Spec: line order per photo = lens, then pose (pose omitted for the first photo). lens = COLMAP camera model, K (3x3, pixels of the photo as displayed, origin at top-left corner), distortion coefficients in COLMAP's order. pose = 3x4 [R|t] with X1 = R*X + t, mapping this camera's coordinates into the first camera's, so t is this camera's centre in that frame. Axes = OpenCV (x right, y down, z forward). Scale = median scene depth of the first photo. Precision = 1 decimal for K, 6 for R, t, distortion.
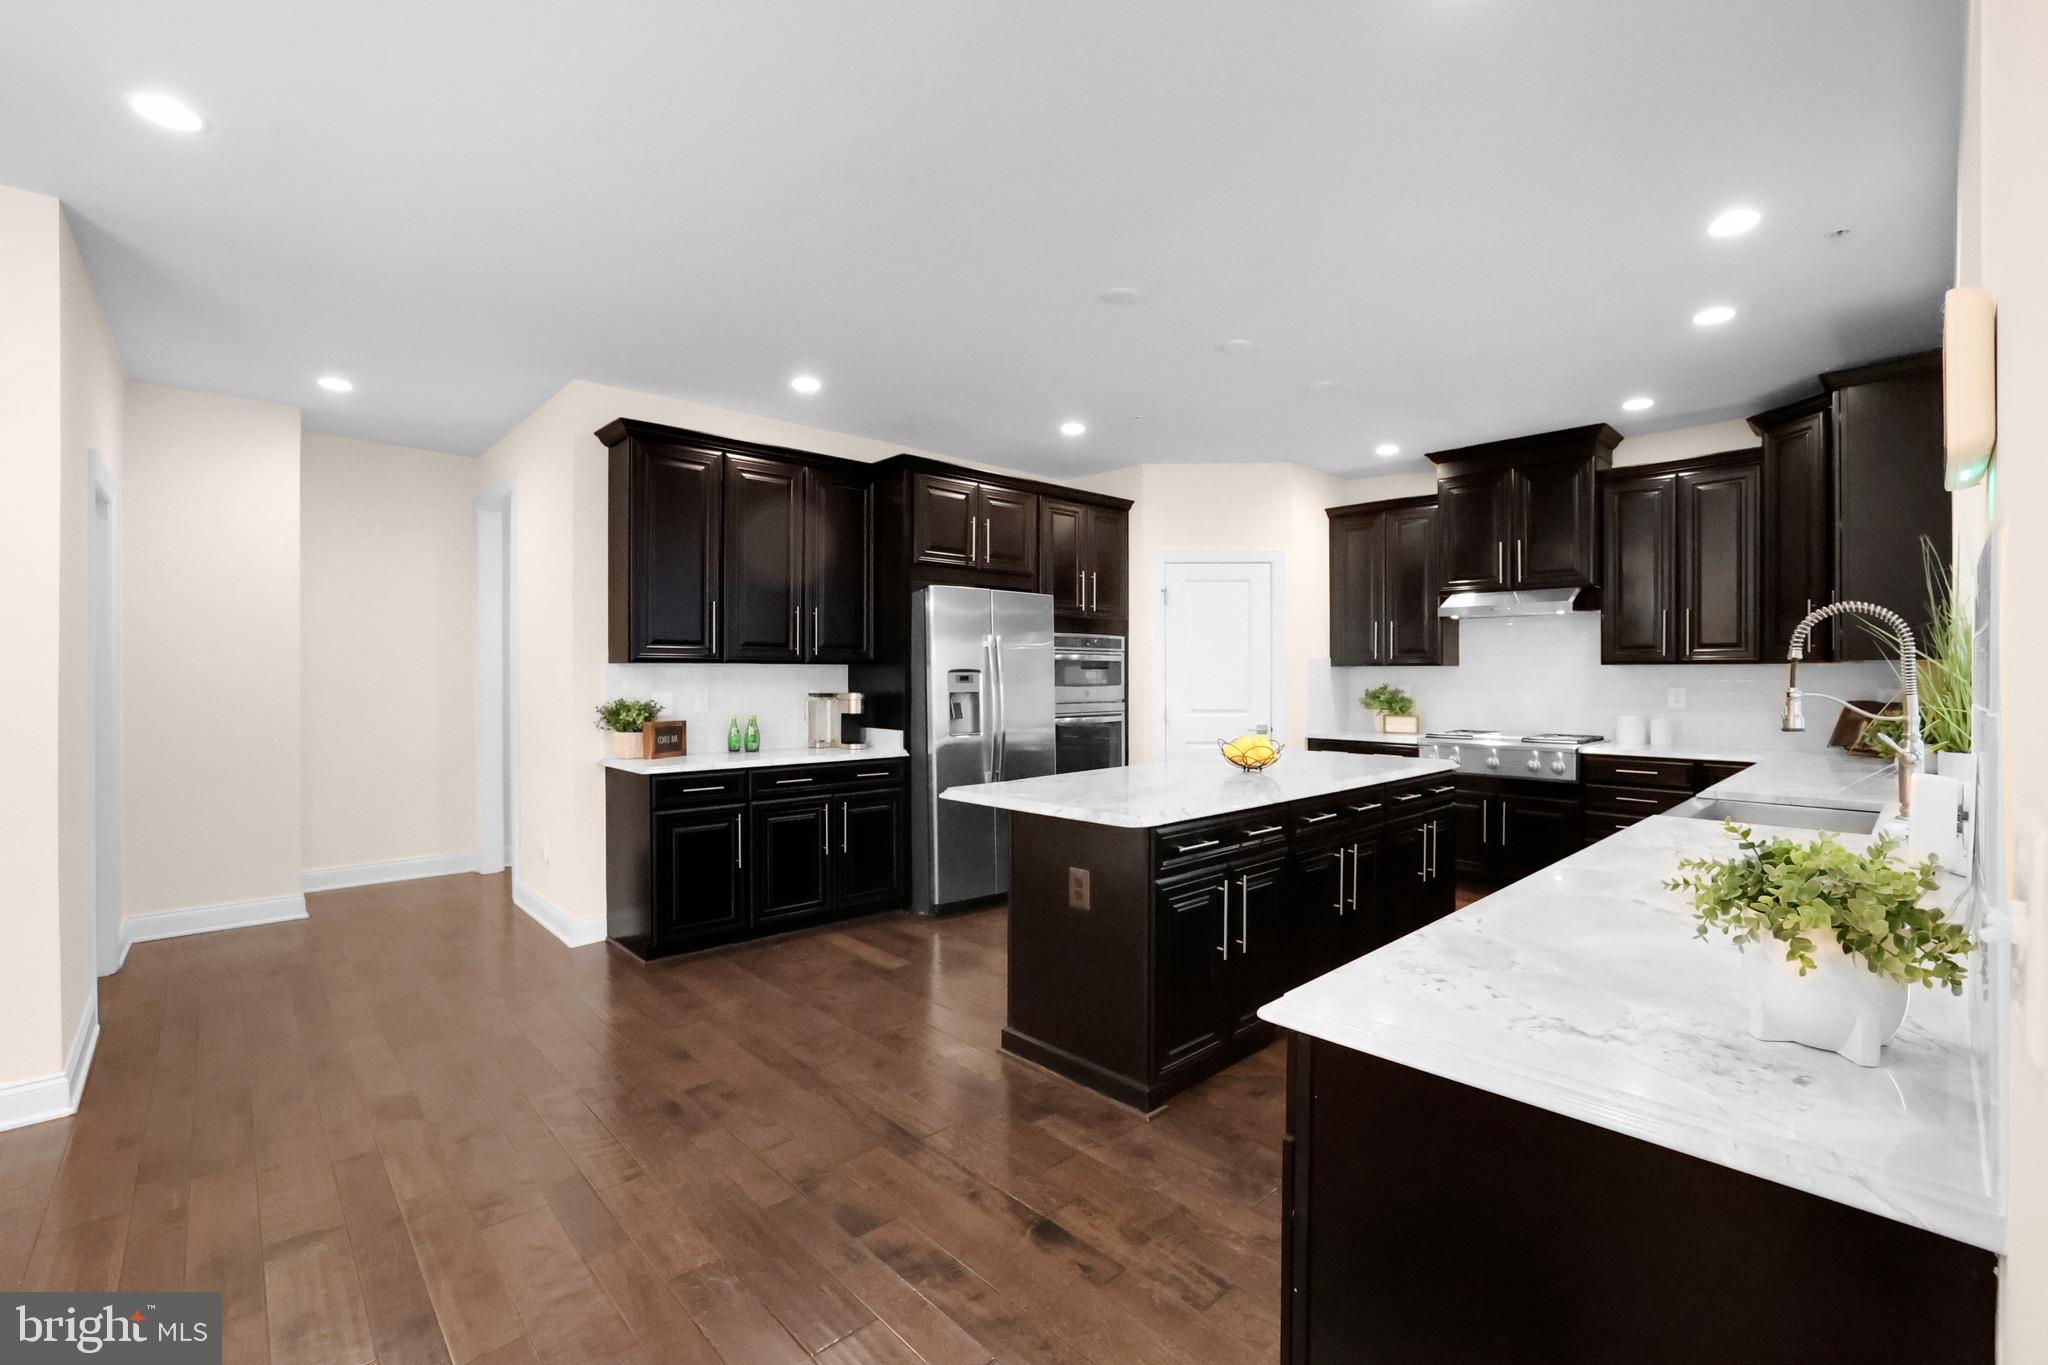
lens RADIAL K [[904.7, 0, 1028.7], [0, 904.7, 680.9], [0, 0, 1]] dist [0.009956, 0.000577]
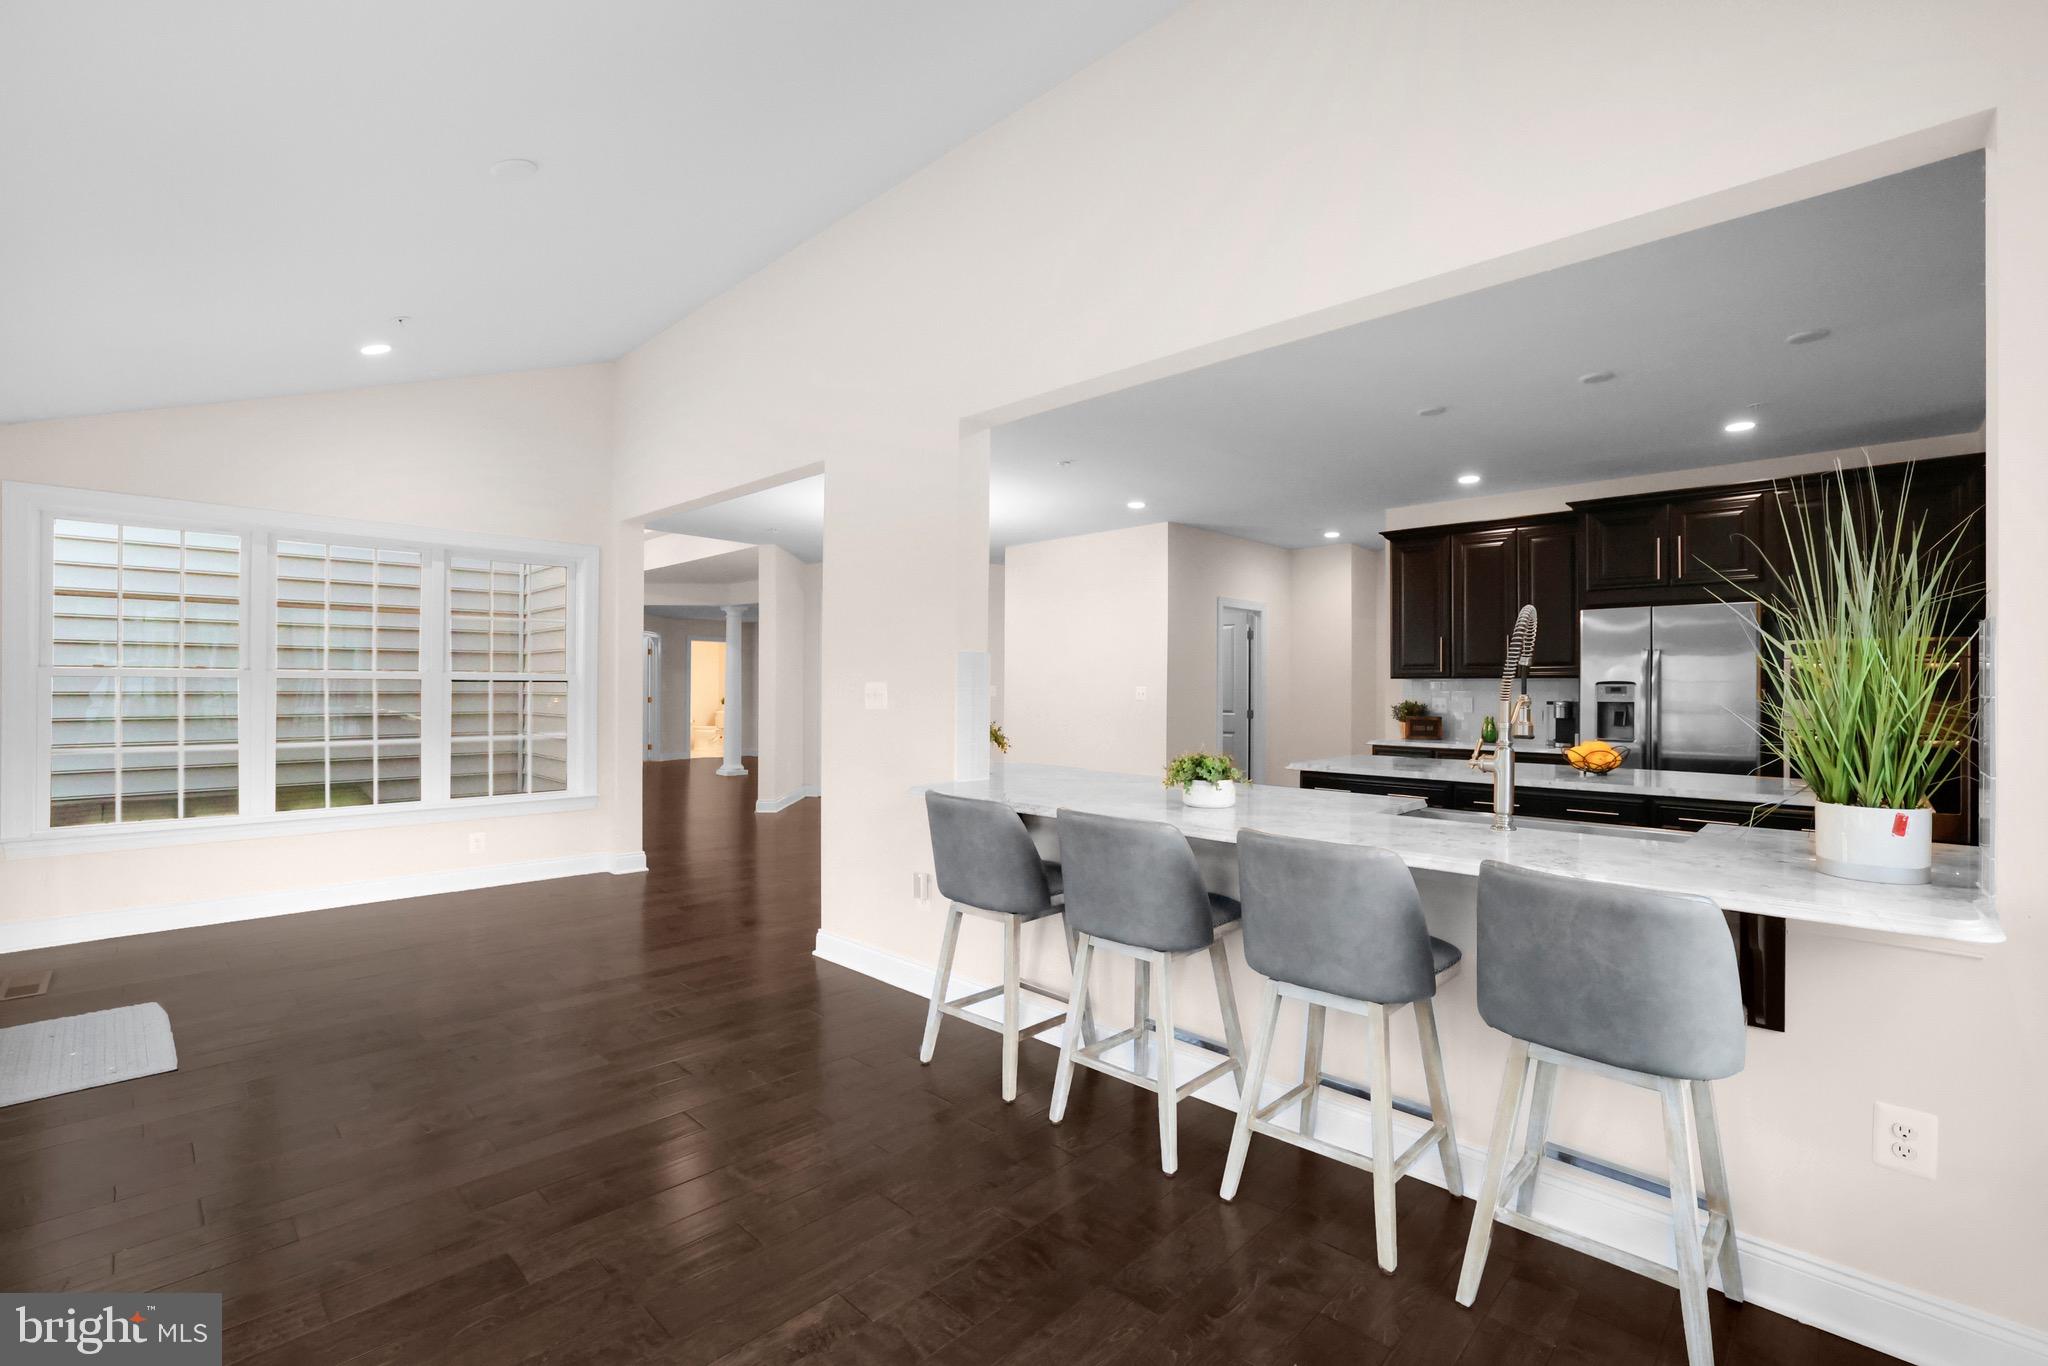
lens RADIAL K [[904.7, 0, 1022.5], [0, 904.7, 686.0], [0, 0, 1]] dist [0.009956, 0.000577]
pose [[0.076608, -0.000092, -0.997061, 1.014262], [-0.008045, 0.999967, -0.000711, -0.000883], [0.997029, 0.008076, 0.076605, 0.187953]]
